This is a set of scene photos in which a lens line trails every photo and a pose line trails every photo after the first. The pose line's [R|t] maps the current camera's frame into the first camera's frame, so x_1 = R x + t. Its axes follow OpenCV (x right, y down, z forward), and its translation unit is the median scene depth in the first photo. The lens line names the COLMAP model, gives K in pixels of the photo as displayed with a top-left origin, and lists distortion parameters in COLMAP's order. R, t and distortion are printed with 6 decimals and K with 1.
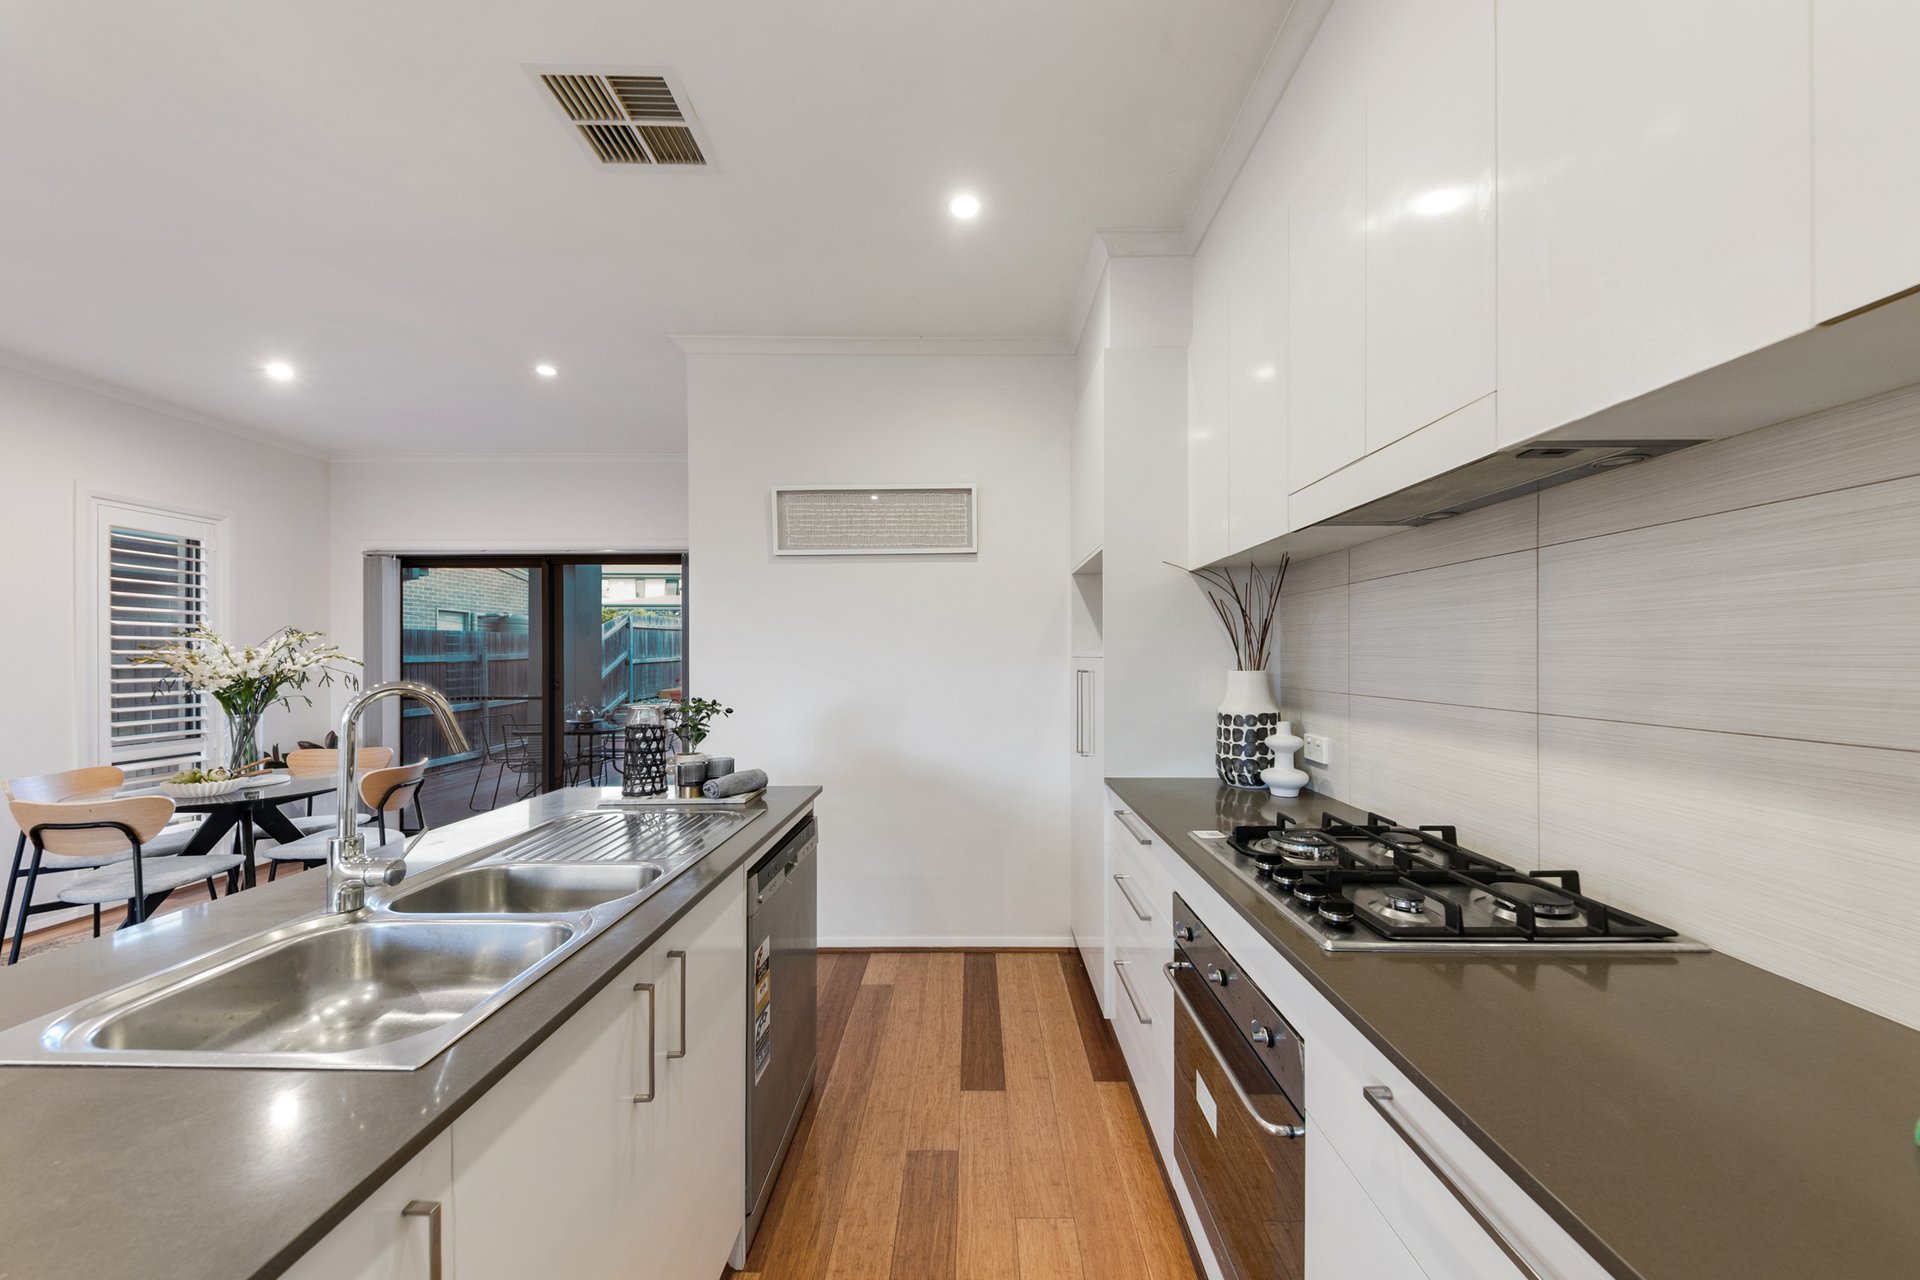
lens RADIAL K [[669.4, 0, 967.4], [0, 669.4, 654.2], [0, 0, 1]] dist [0.000920, 0.000047]
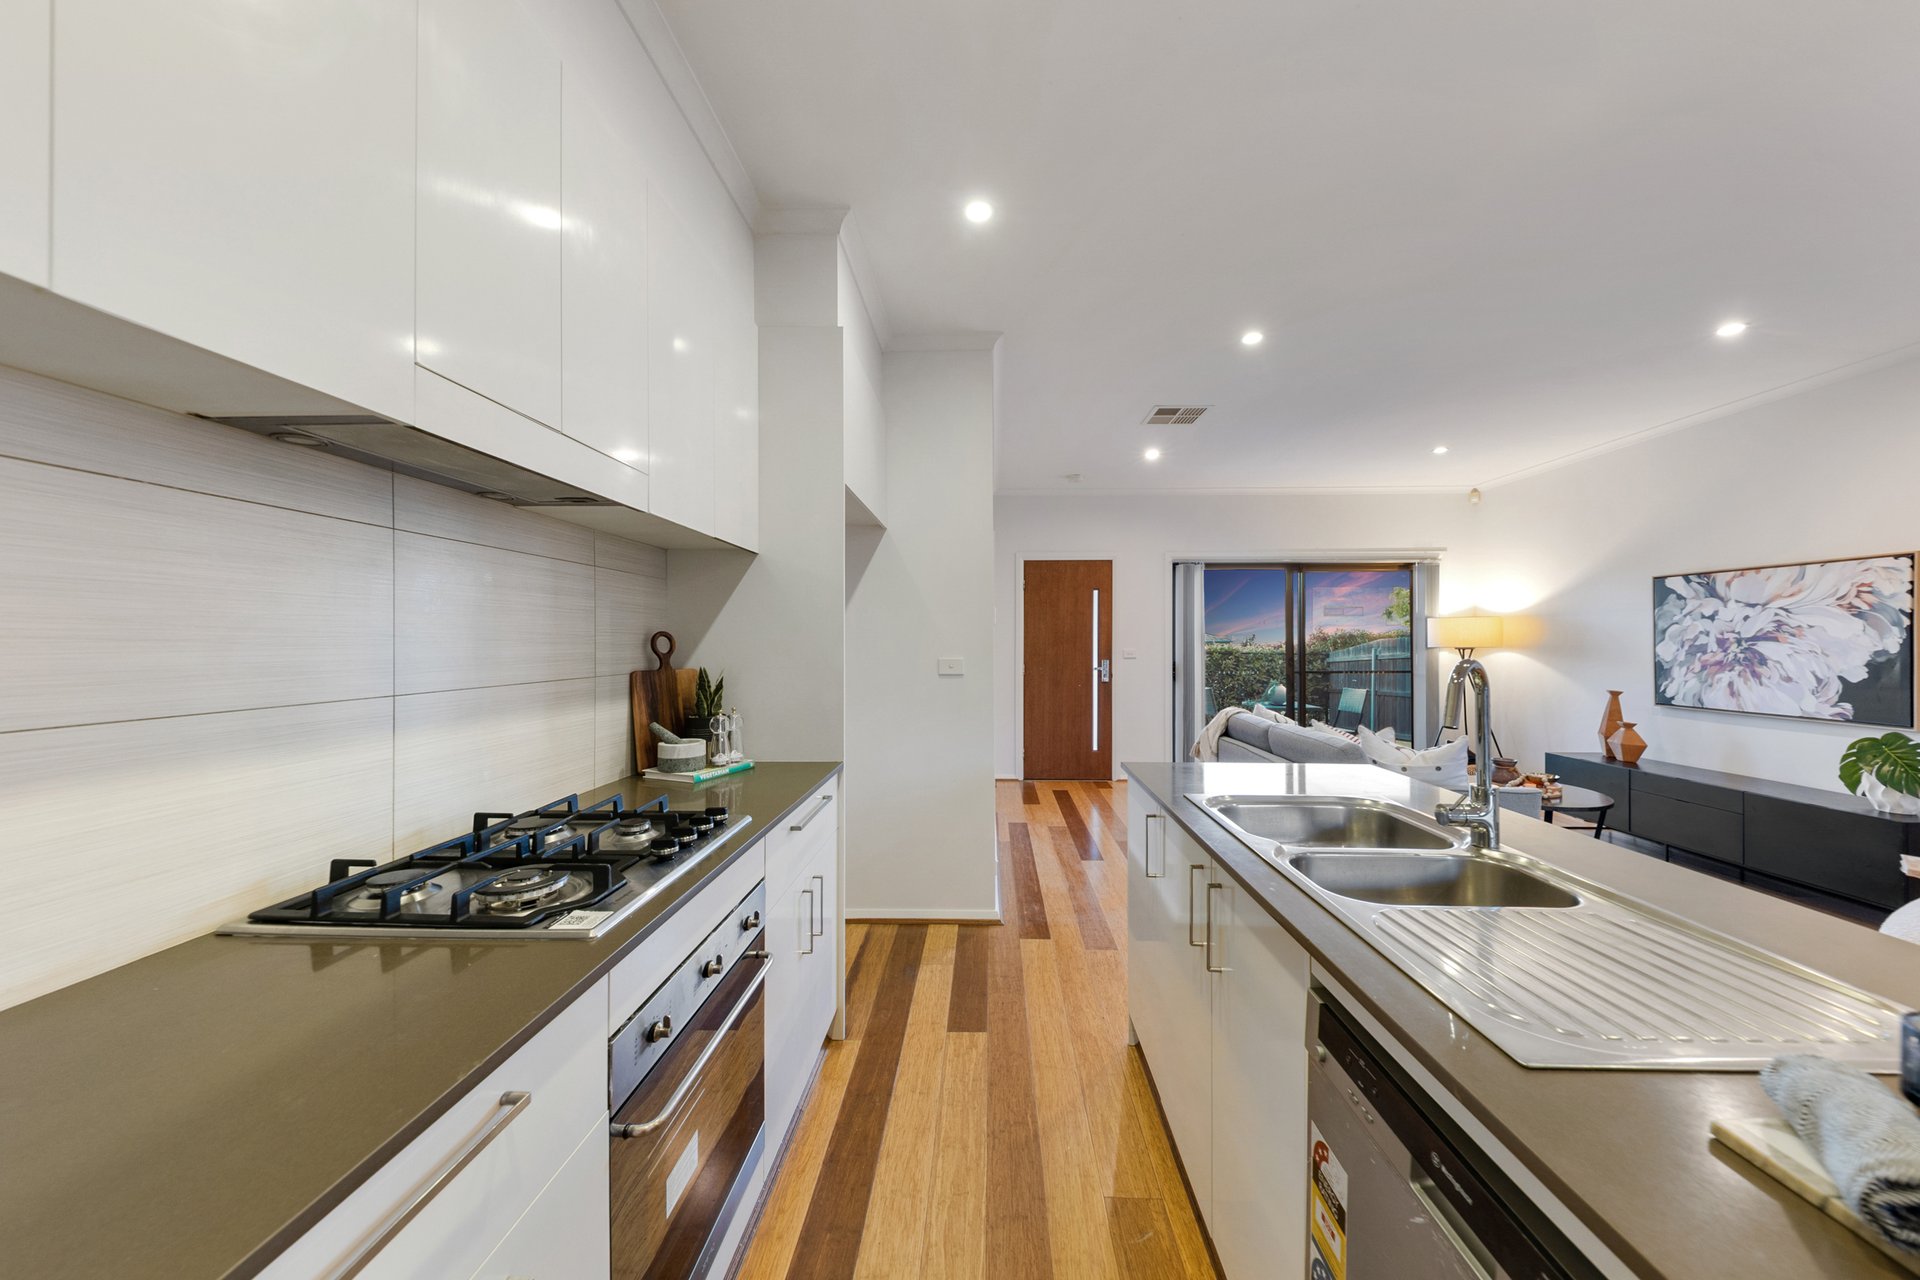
lens RADIAL K [[669.0, 0, 970.6], [0, 669.0, 638.2], [0, 0, 1]] dist [0.014191, -0.004454]
pose [[-0.999822, -0.002844, 0.018661, -0.009461], [-0.002970, 0.999973, -0.006705, 0.004282], [-0.018641, -0.006760, -0.999803, 1.152400]]
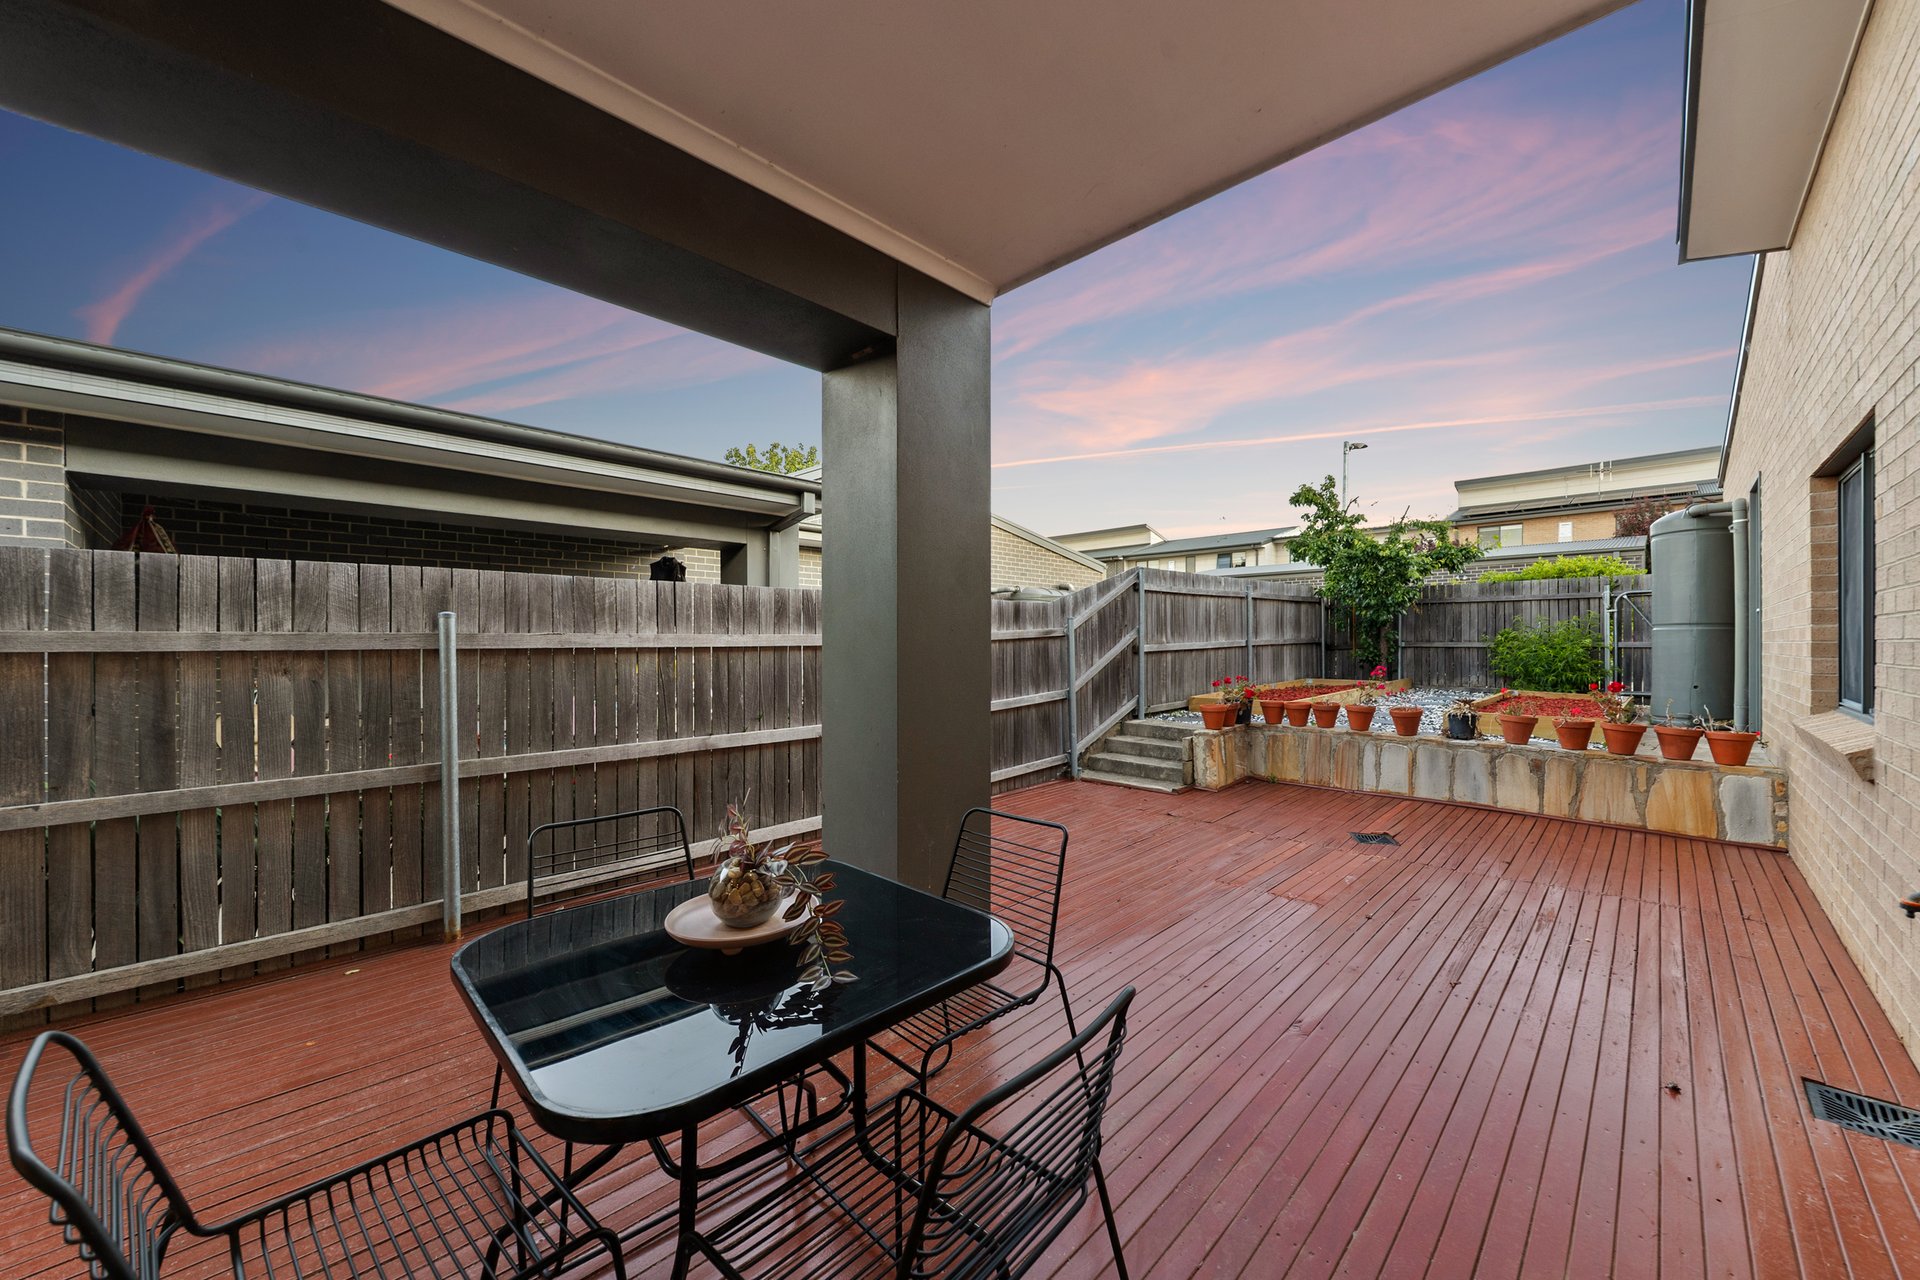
lens RADIAL K [[704.3, 0, 976.1], [0, 704.3, 641.9], [0, 0, 1]] dist [0.008027, -0.000126]
pose [[0.725177, -0.005864, -0.688538, -1.045978], [0.007951, 0.999968, -0.000142, 0.025582], [0.688517, -0.005372, 0.725201, 2.603655]]
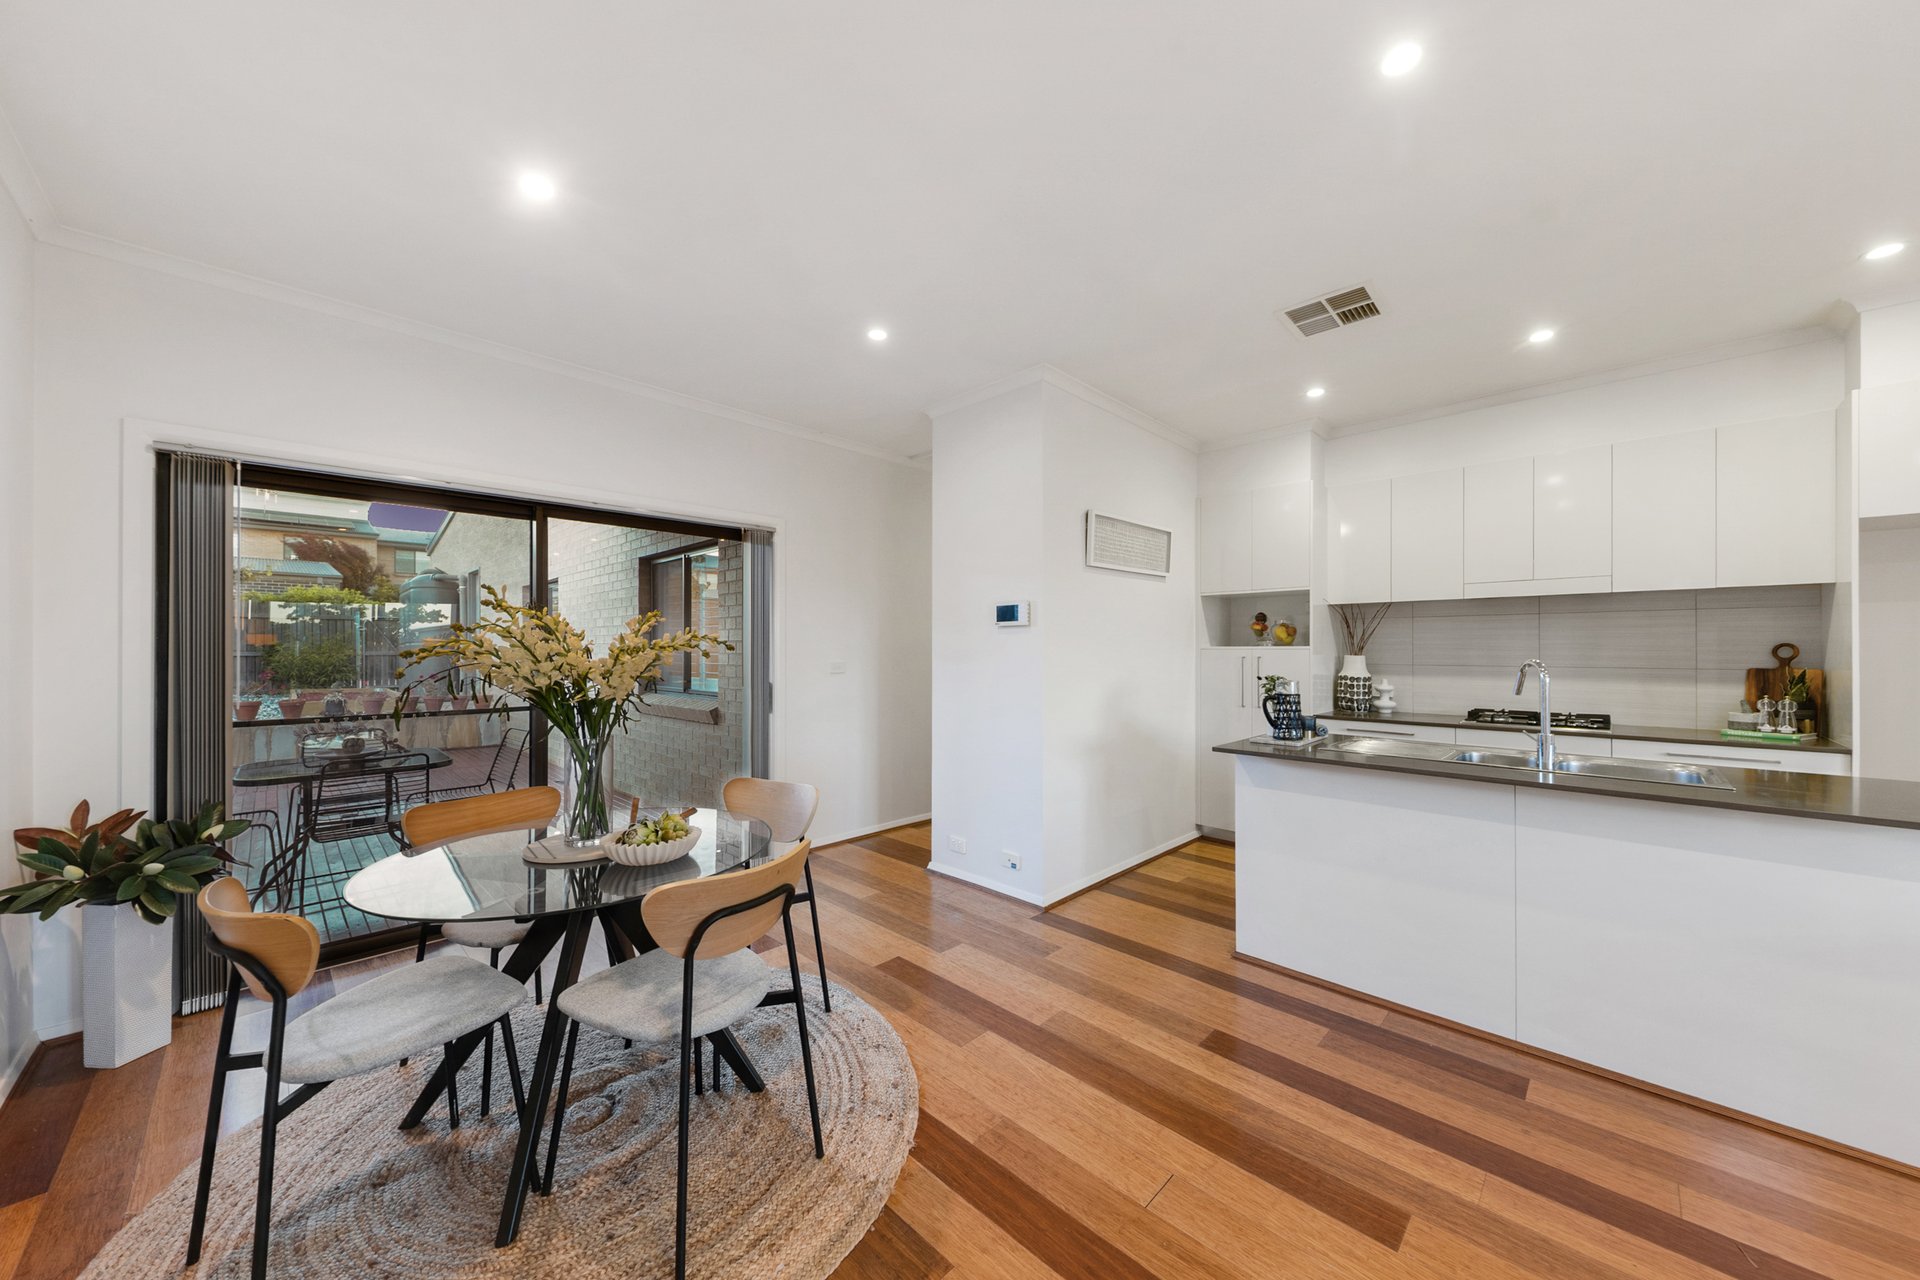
lens RADIAL K [[669.0, 0, 977.2], [0, 669.0, 641.0], [0, 0, 1]] dist [0.014191, -0.004454]
pose [[0.683983, 0.006022, 0.729473, -1.863231], [-0.001153, 0.999974, -0.007174, -0.002781], [-0.729497, 0.004066, 0.683972, 0.434965]]
